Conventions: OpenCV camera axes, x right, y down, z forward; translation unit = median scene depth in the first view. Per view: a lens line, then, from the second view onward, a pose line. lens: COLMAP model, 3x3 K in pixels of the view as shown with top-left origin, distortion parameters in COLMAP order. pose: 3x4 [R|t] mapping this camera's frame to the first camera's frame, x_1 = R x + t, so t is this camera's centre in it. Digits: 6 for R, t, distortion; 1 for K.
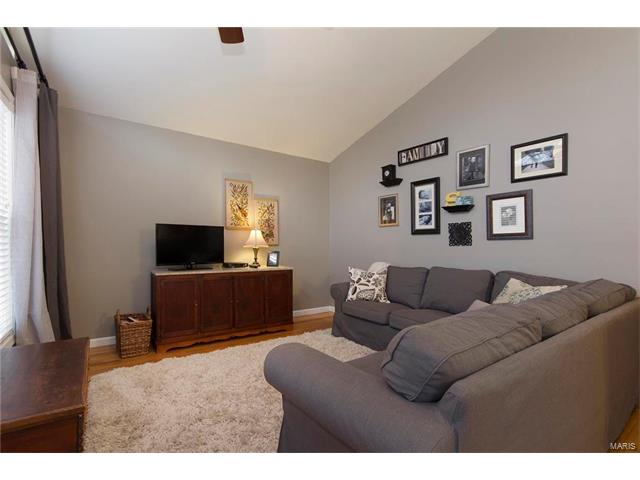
lens RADIAL K [[294.4, 0, 325.3], [0, 294.4, 245.2], [0, 0, 1]] dist [0.001265, 0.000509]
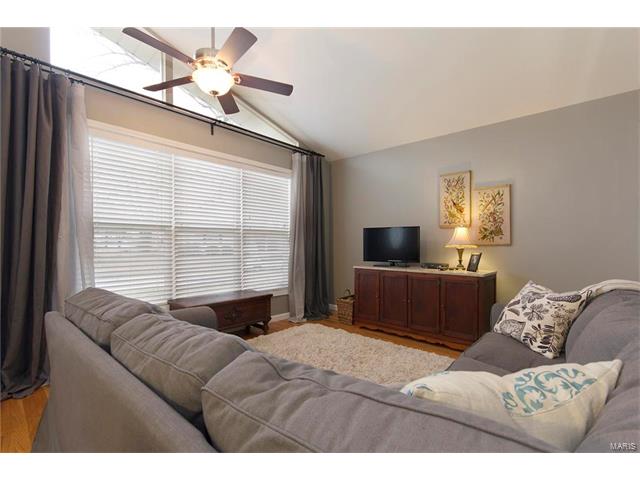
lens RADIAL K [[294.4, 0, 325.3], [0, 294.4, 245.2], [0, 0, 1]] dist [0.001265, 0.000509]
pose [[0.233437, -0.004473, -0.972362, 0.551934], [-0.002315, 0.999984, -0.005156, 0.006698], [0.972369, 0.003455, 0.233423, 0.455103]]
